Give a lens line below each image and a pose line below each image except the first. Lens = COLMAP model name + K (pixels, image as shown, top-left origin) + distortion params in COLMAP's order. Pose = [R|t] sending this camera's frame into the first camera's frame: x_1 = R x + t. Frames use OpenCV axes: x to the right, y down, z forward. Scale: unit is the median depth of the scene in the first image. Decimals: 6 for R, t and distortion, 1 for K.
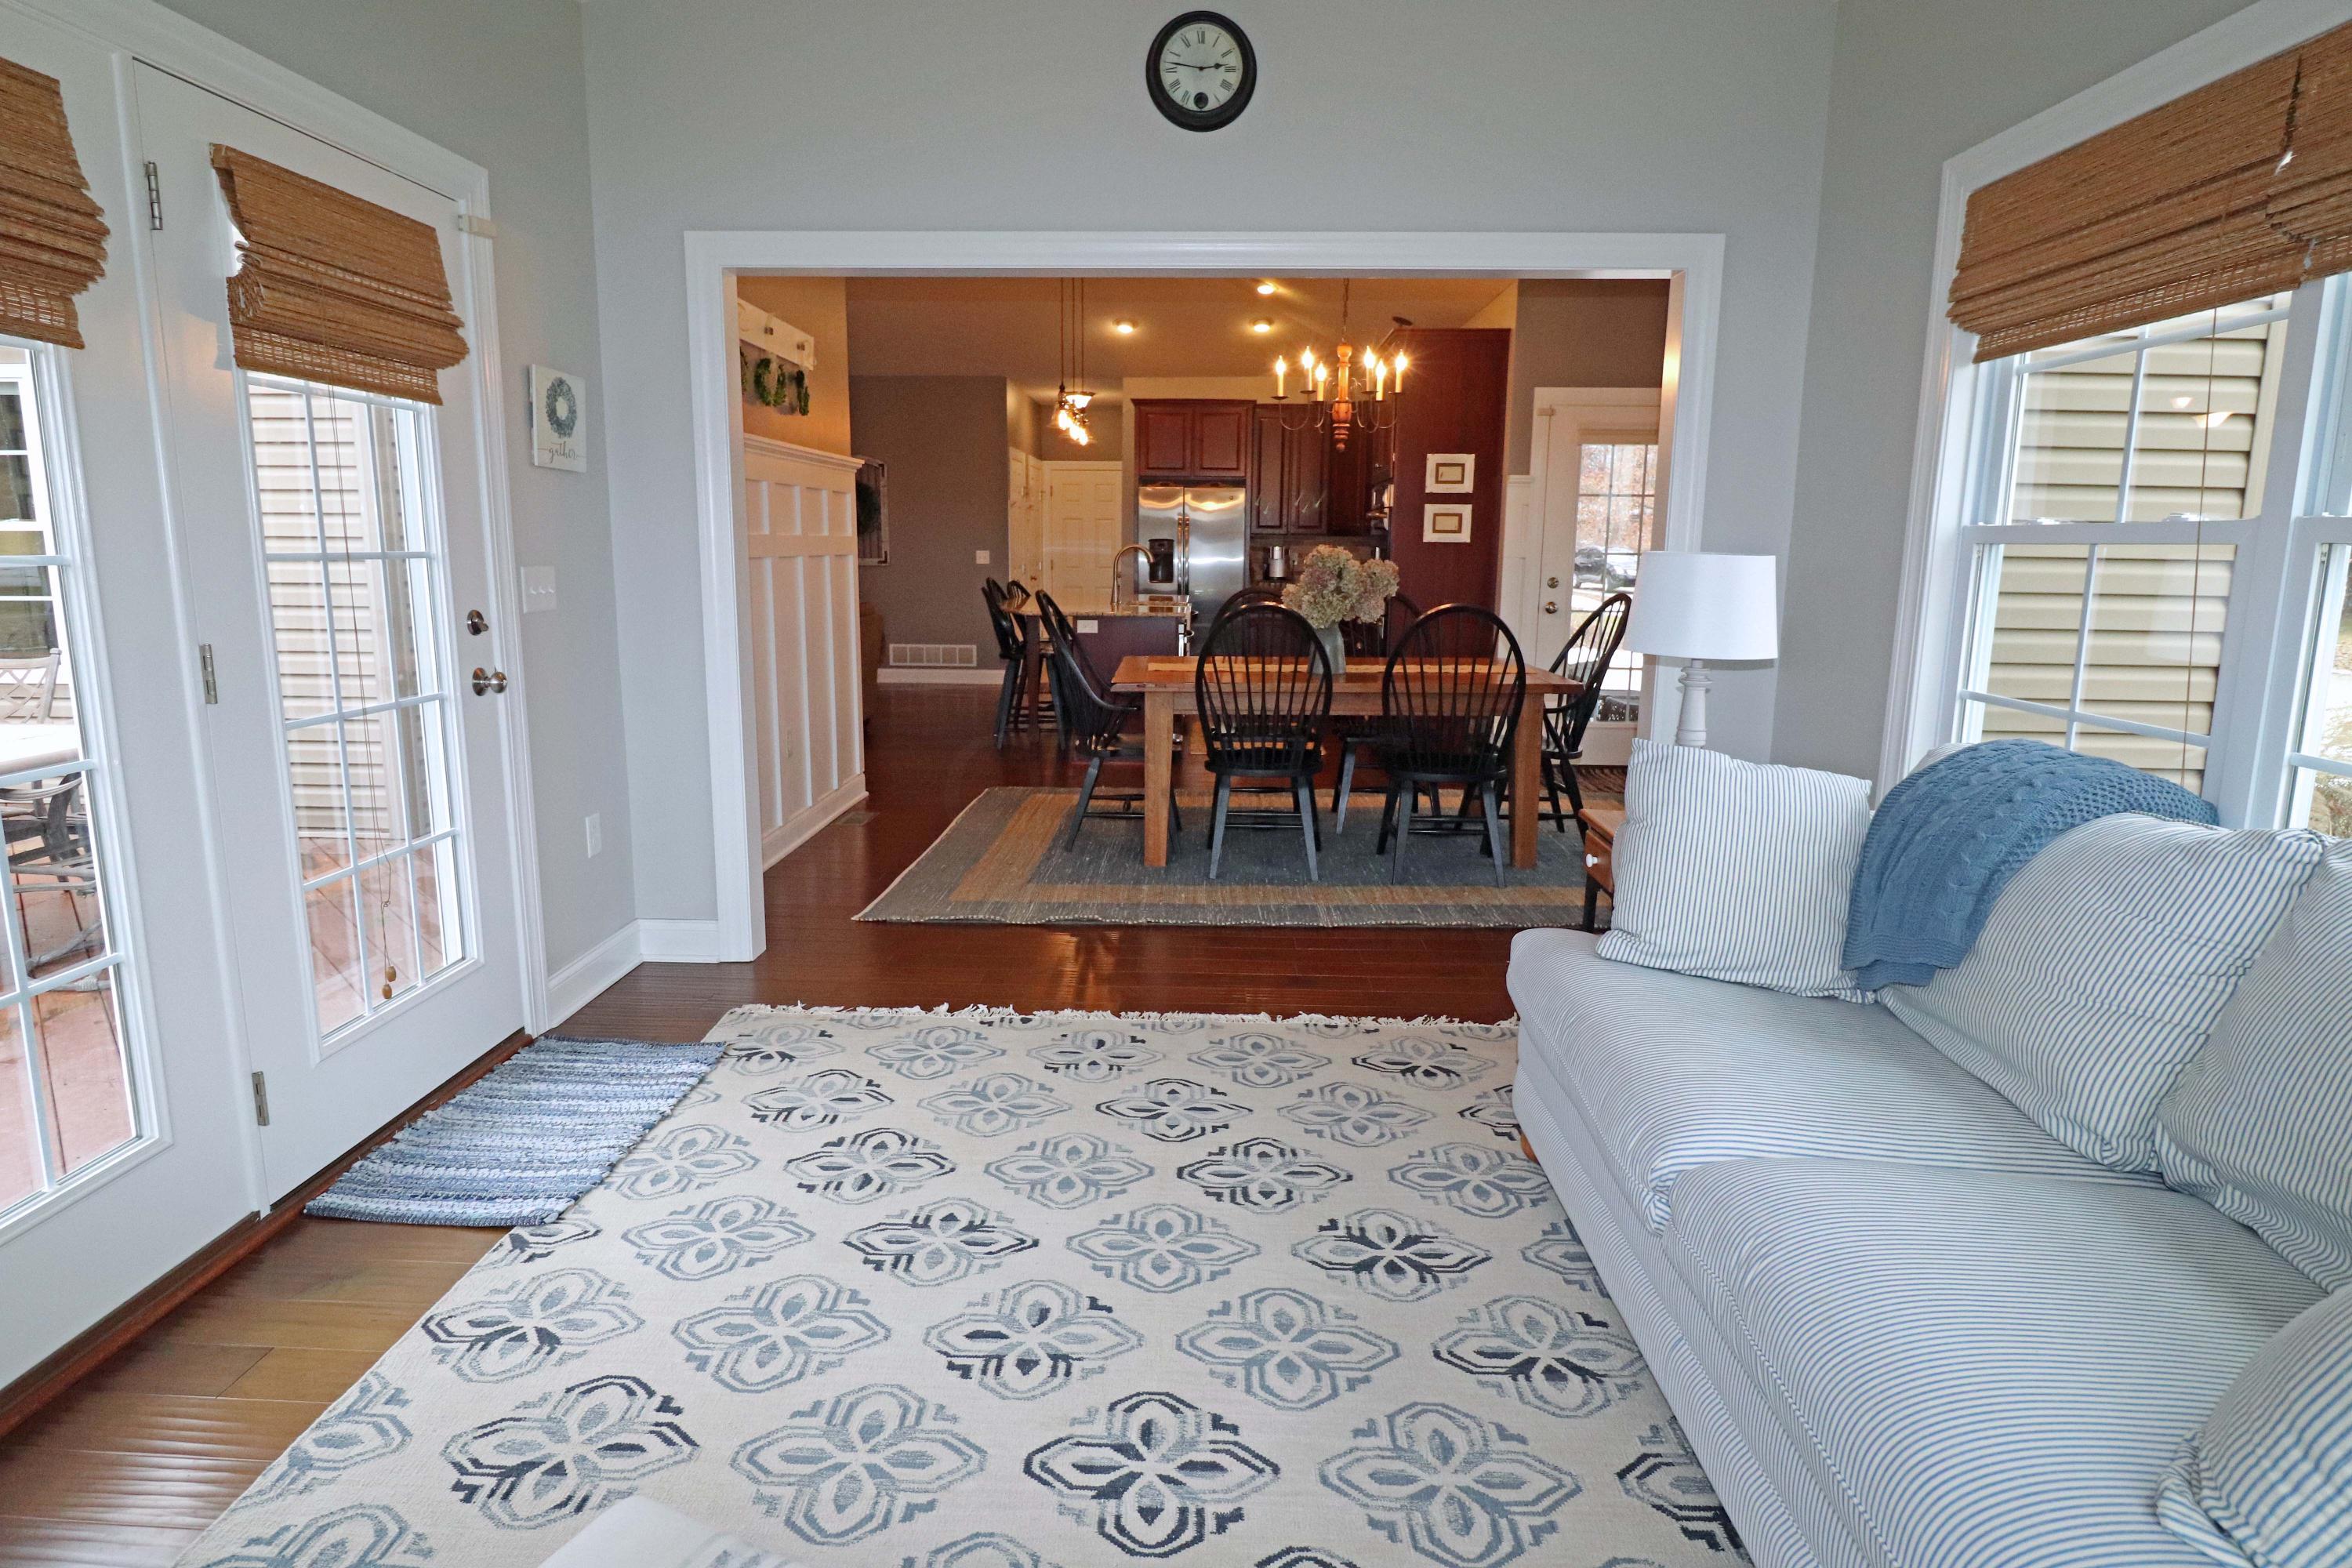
lens RADIAL K [[1262.1, 0, 1176.3], [0, 1262.1, 772.3], [0, 0, 1]] dist [-0.005985, -0.007266]
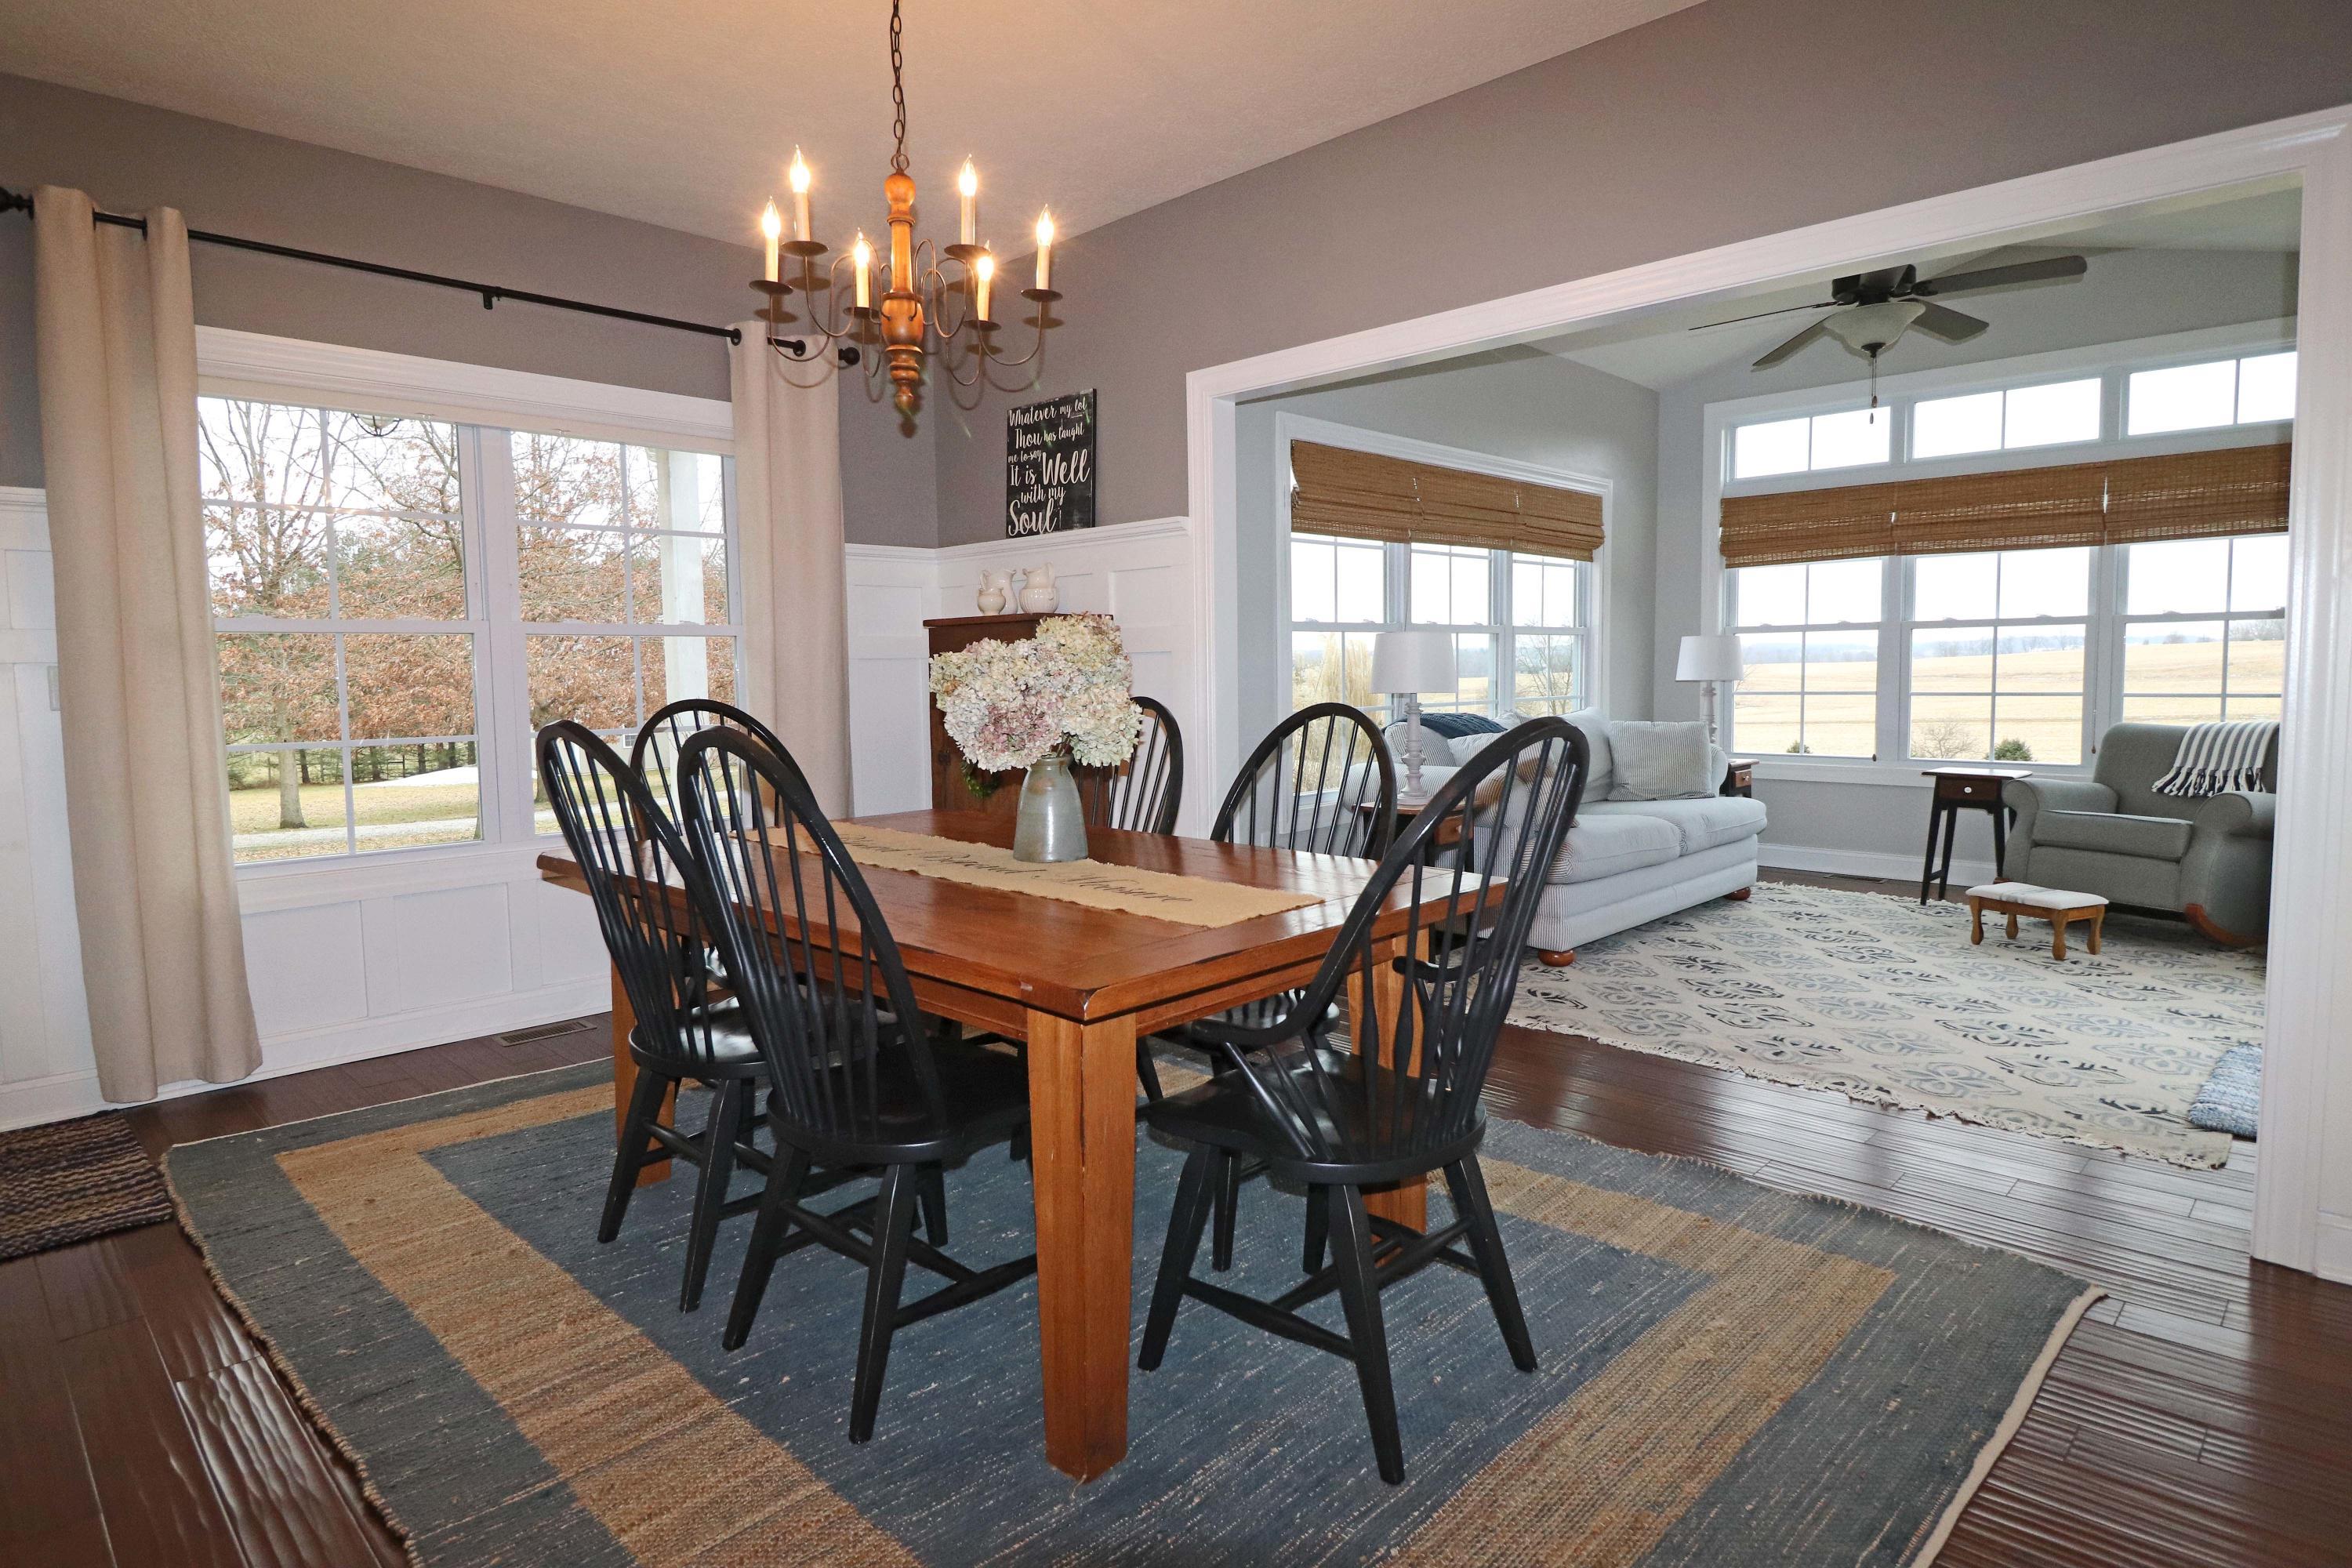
lens RADIAL K [[1262.1, 0, 1169.3], [0, 1262.1, 774.4], [0, 0, 1]] dist [-0.005985, -0.007266]
pose [[-0.728684, -0.058726, 0.682327, -0.468668], [0.124635, 0.968307, 0.216442, -0.379581], [-0.673413, 0.242759, -0.698271, 2.348741]]
